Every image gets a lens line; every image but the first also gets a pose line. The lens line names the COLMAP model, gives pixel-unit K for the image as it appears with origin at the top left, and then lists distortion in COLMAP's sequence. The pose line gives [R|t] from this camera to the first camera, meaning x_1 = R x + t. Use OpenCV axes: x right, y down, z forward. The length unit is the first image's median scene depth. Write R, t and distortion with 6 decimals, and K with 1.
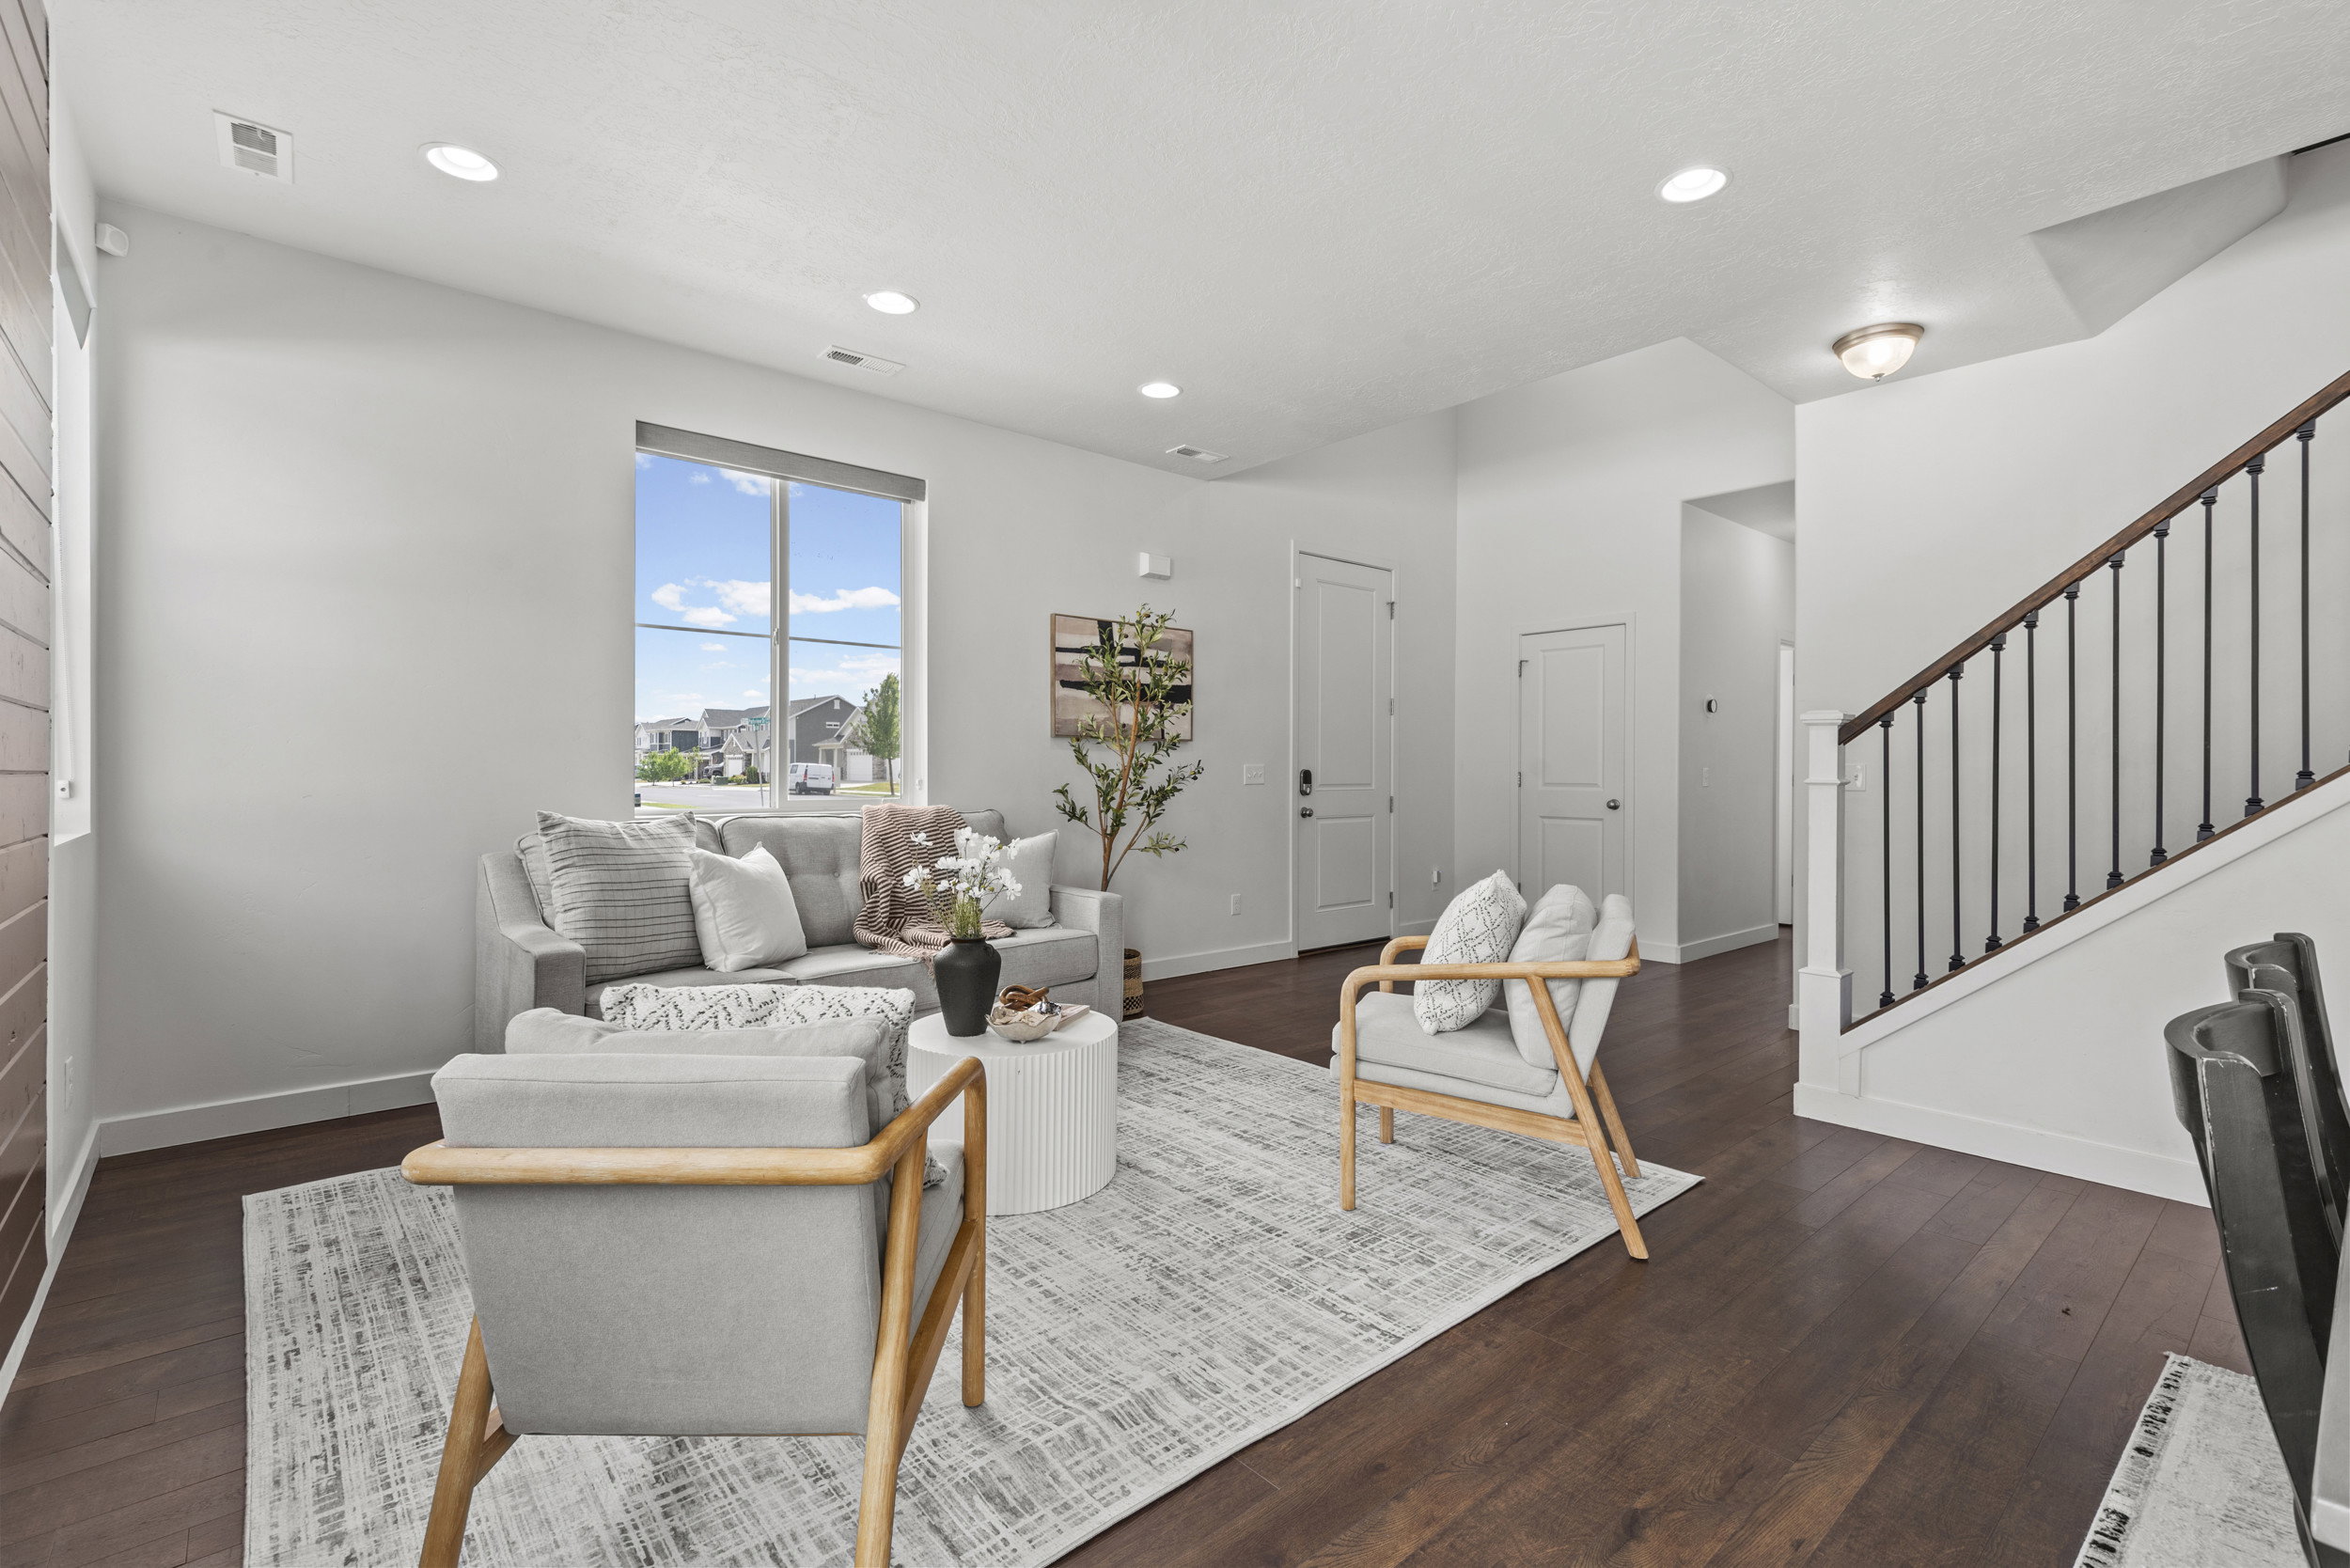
lens RADIAL K [[1056.1, 0, 1175.9], [0, 1056.1, 768.2], [0, 0, 1]] dist [0.028912, -0.013035]
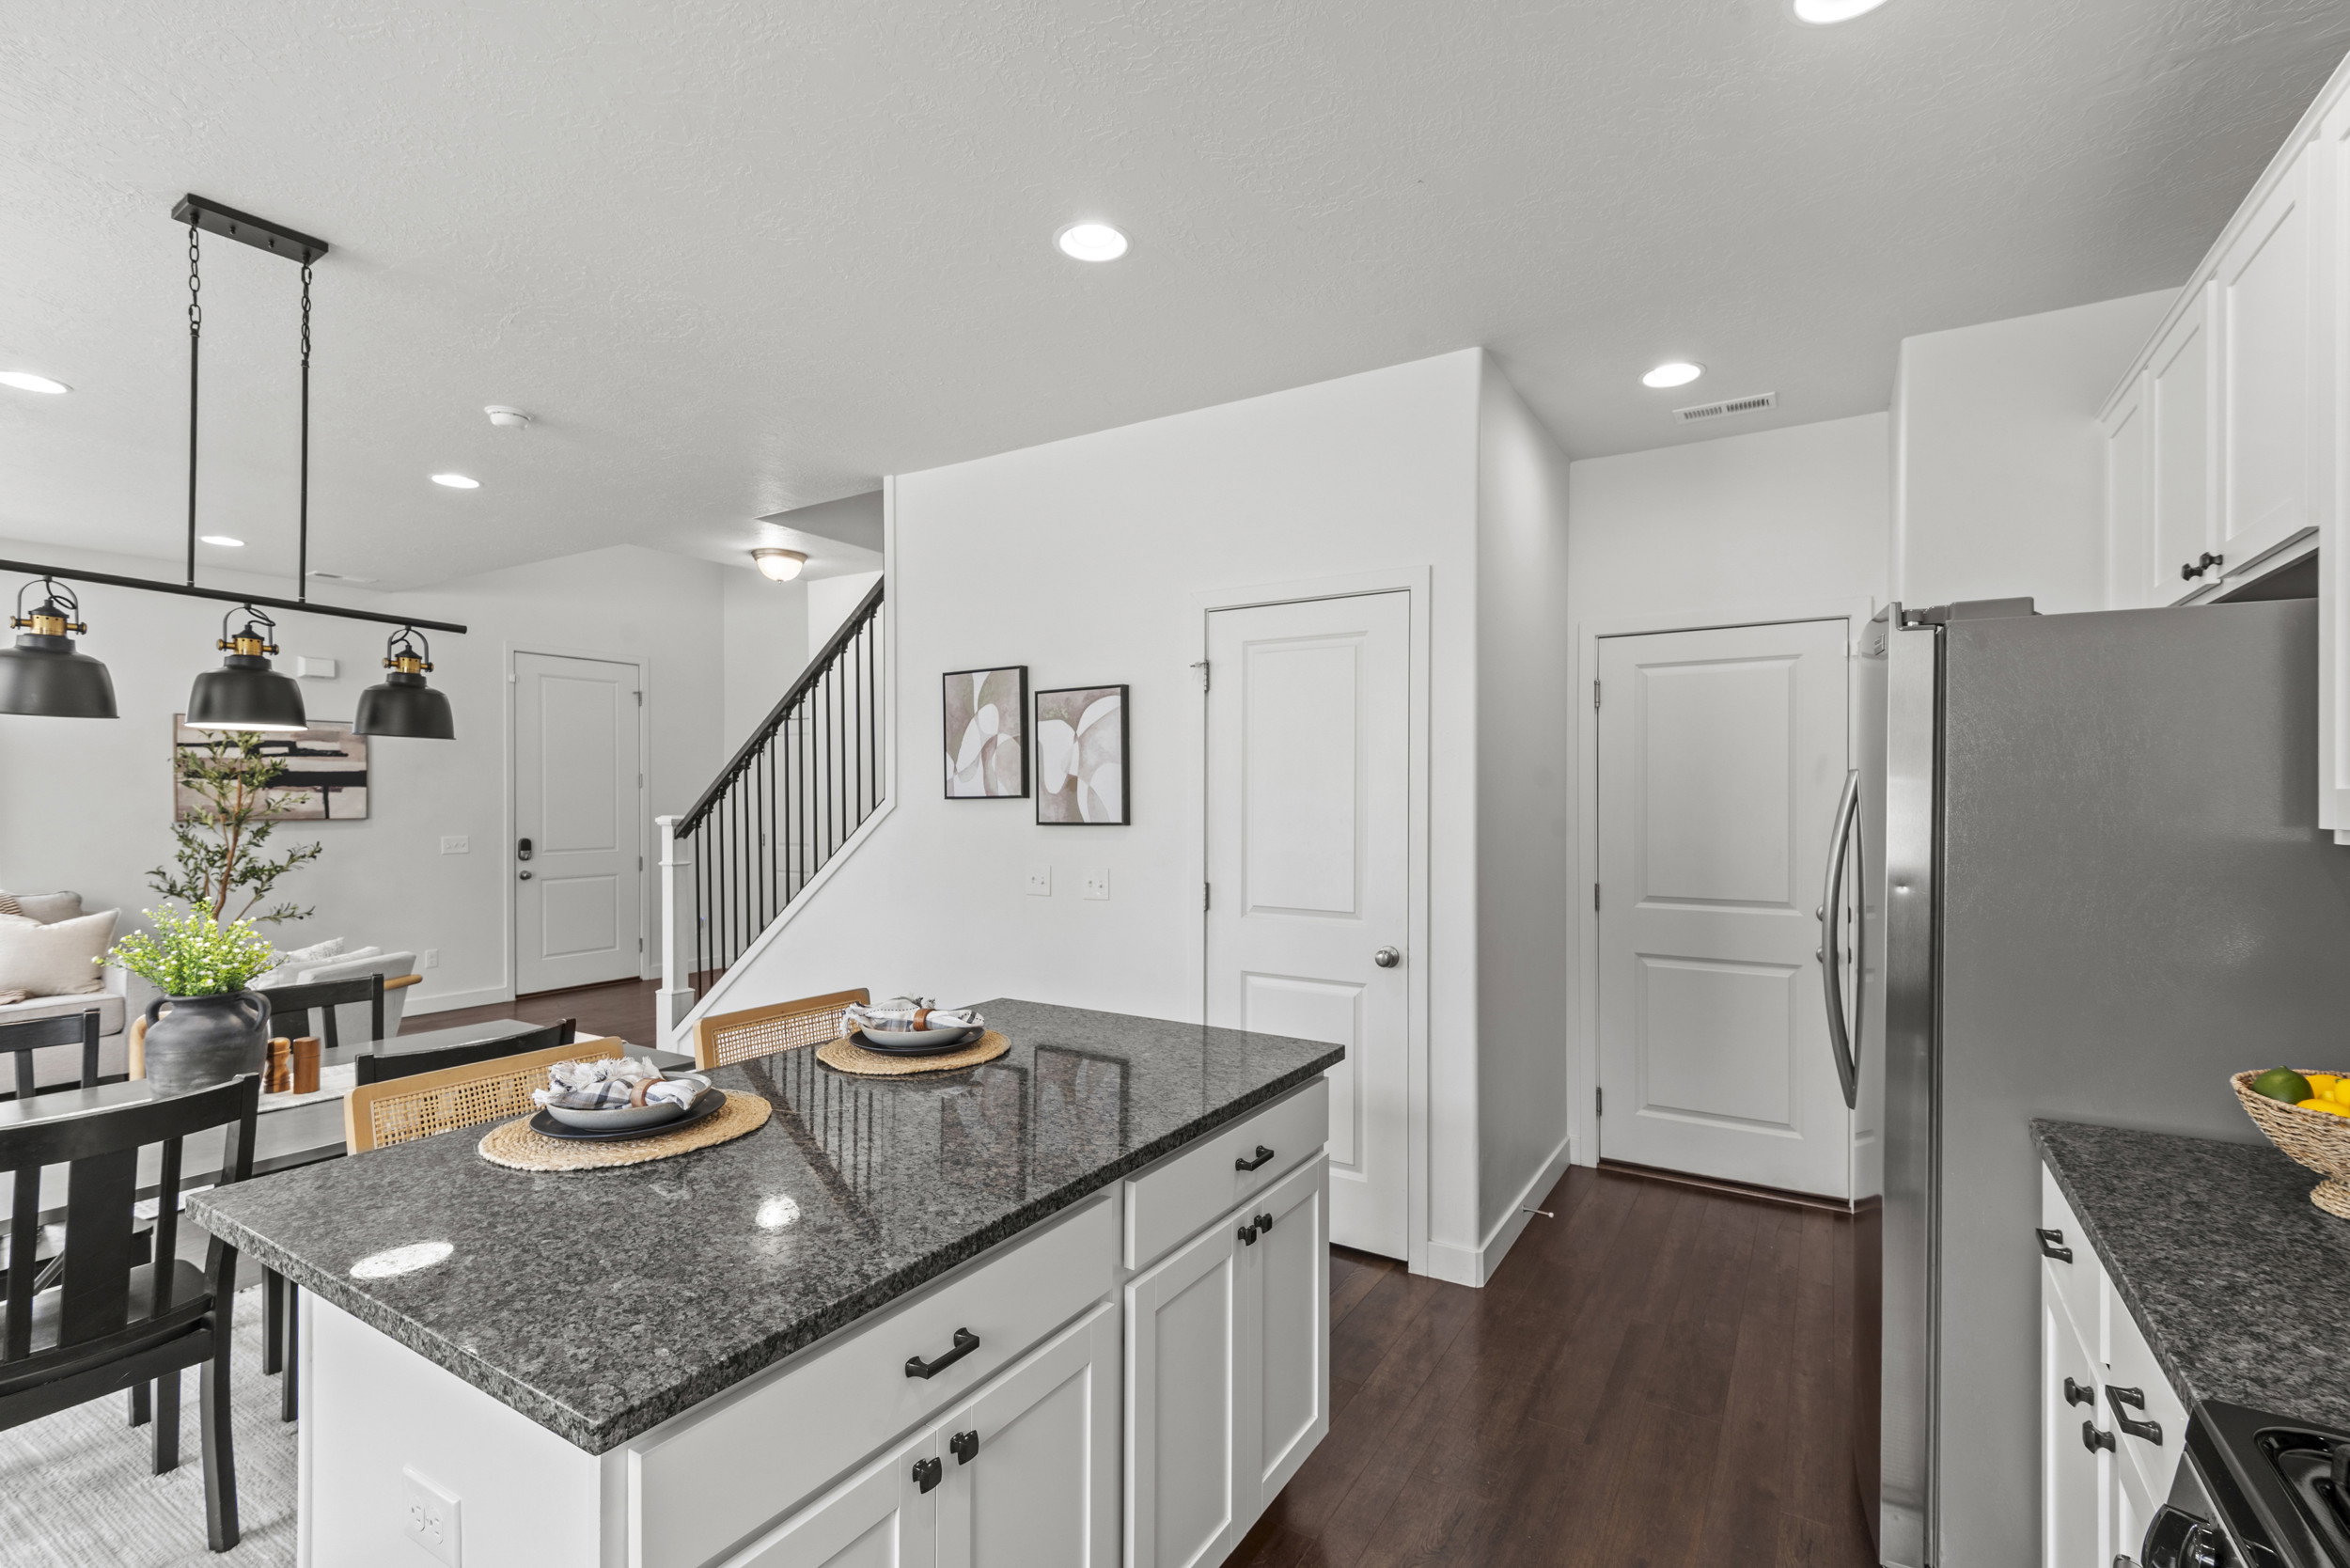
lens RADIAL K [[1056.1, 0, 1187.0], [0, 1056.1, 793.9], [0, 0, 1]] dist [0.028912, -0.013035]
pose [[0.952059, -0.004100, 0.305887, 0.893989], [0.004647, 0.999989, -0.001061, -0.084586], [-0.305879, 0.002432, 0.952067, -0.671488]]
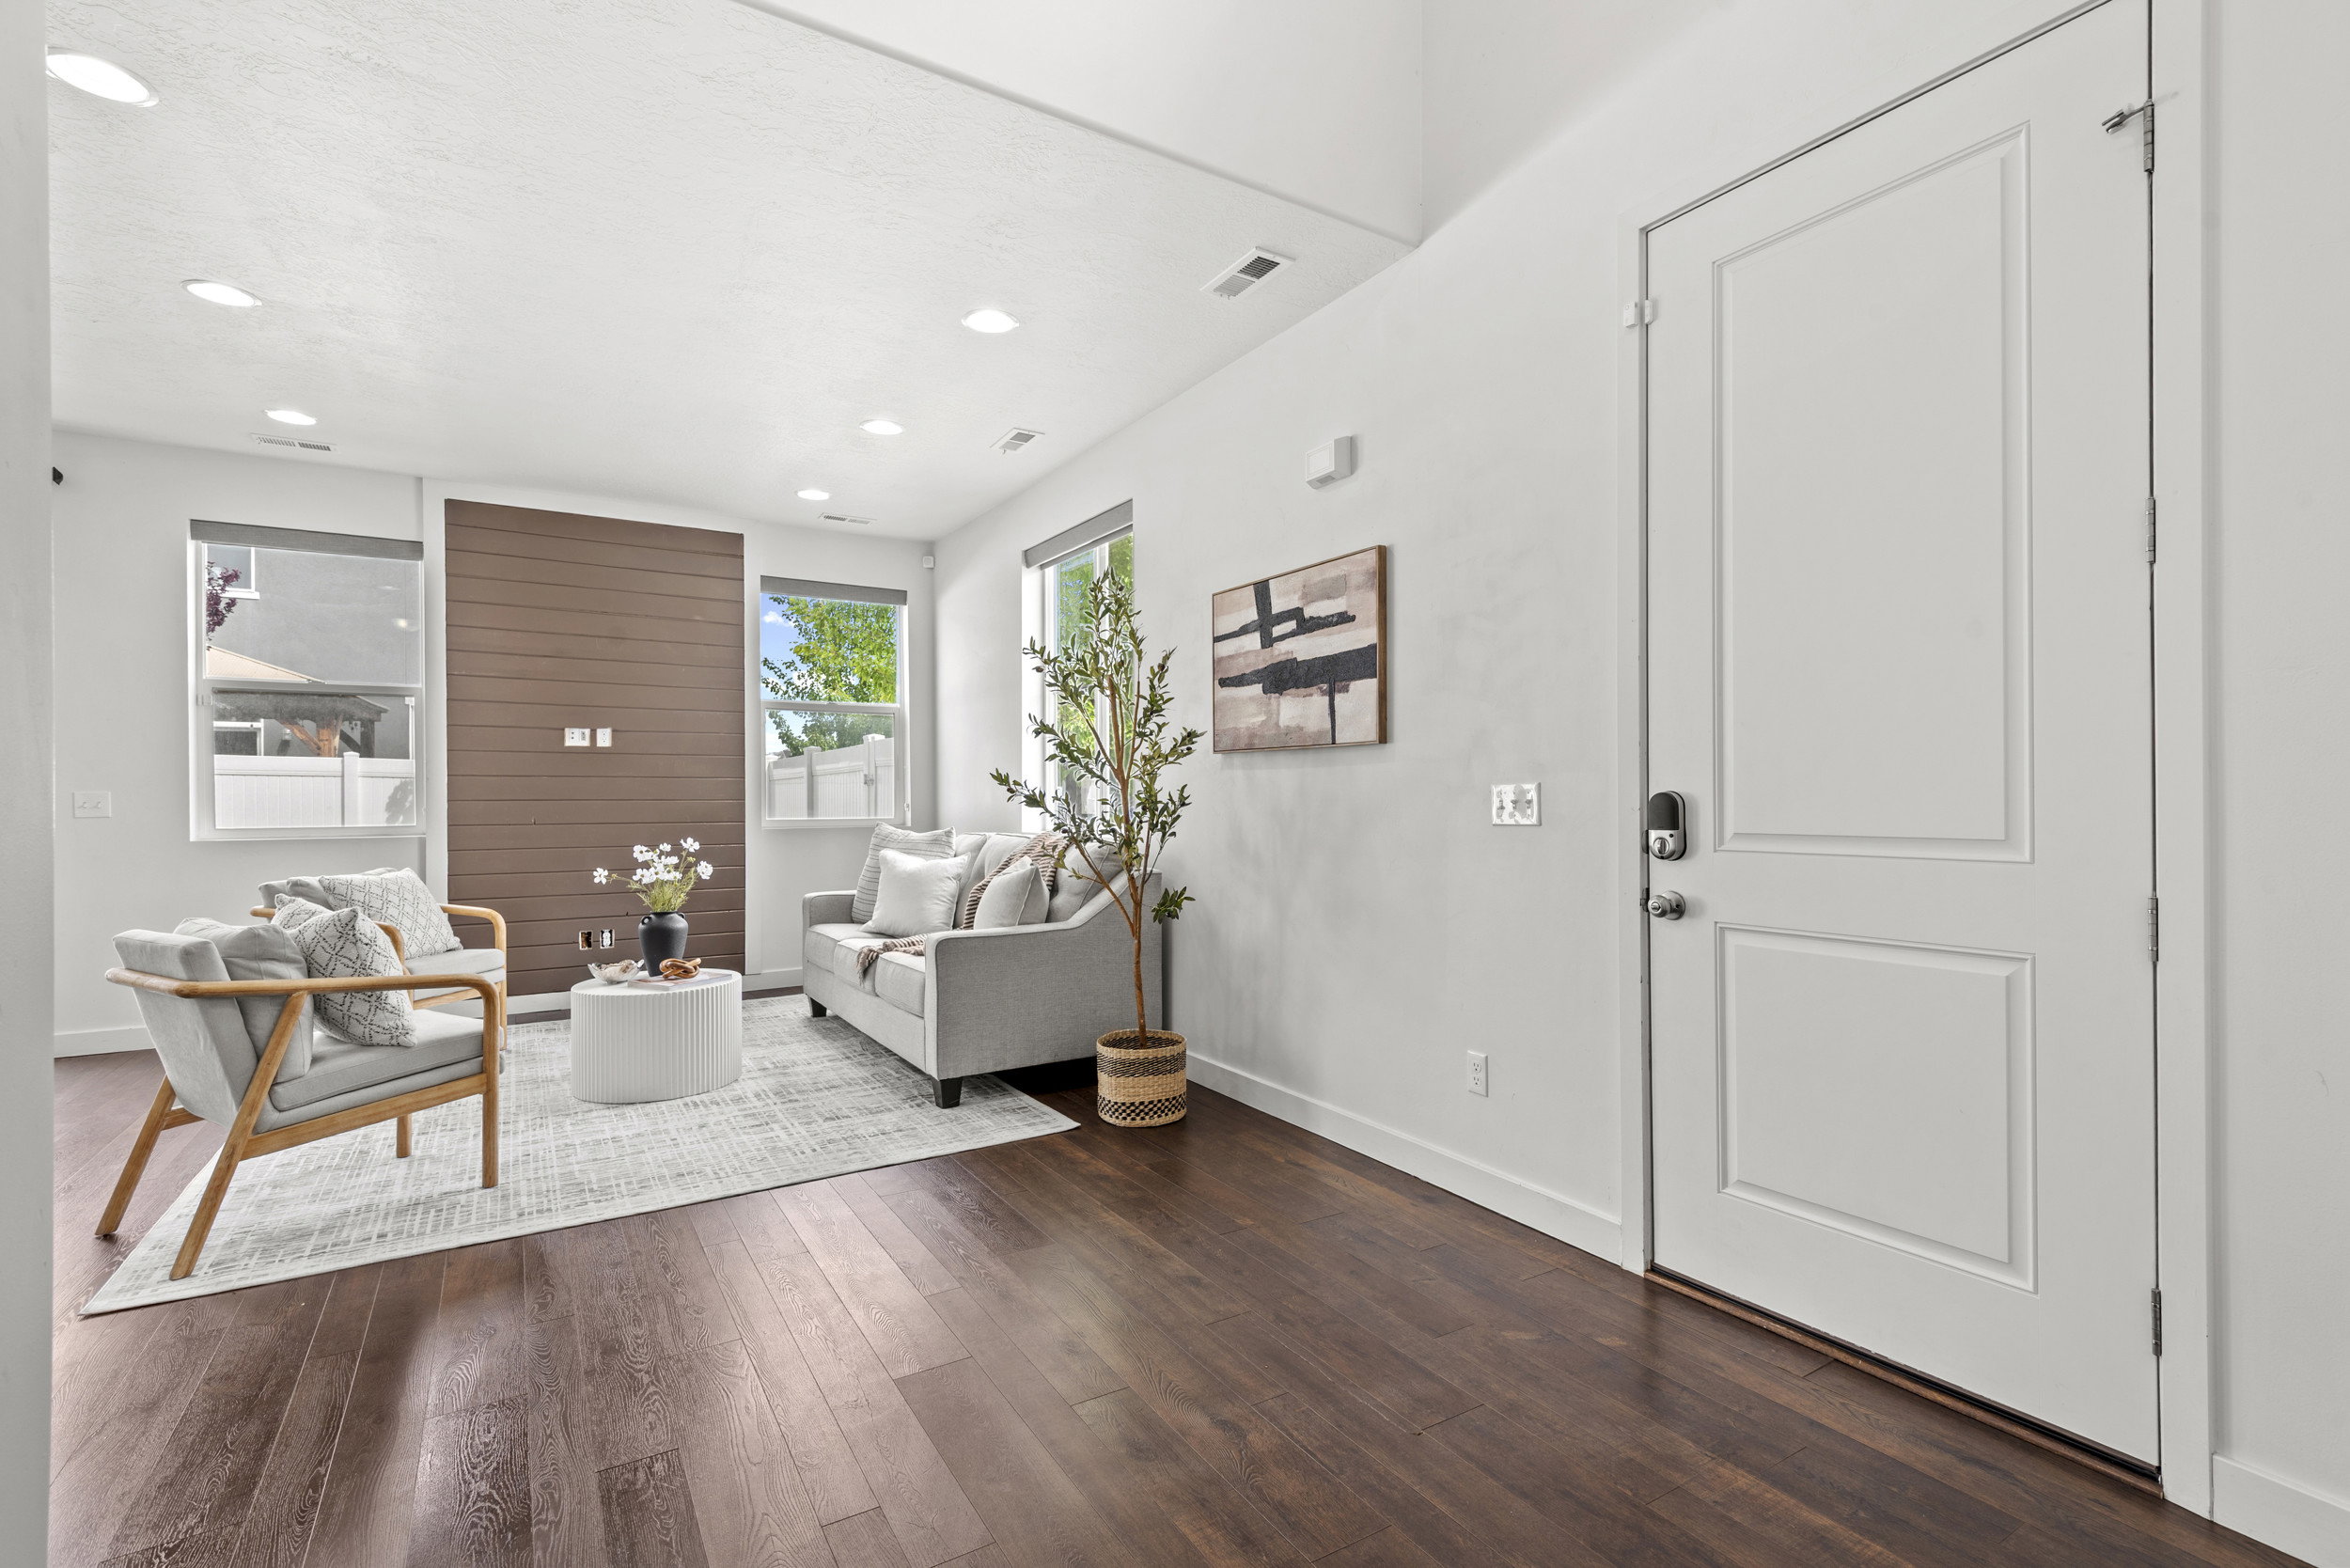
lens RADIAL K [[1056.1, 0, 1159.6], [0, 1056.1, 797.9], [0, 0, 1]] dist [0.028912, -0.013035]
pose [[-0.164649, -0.003667, -0.986345, 1.027856], [0.002881, 0.999987, -0.004199, 0.008504], [0.986348, -0.003533, -0.164636, 1.717129]]
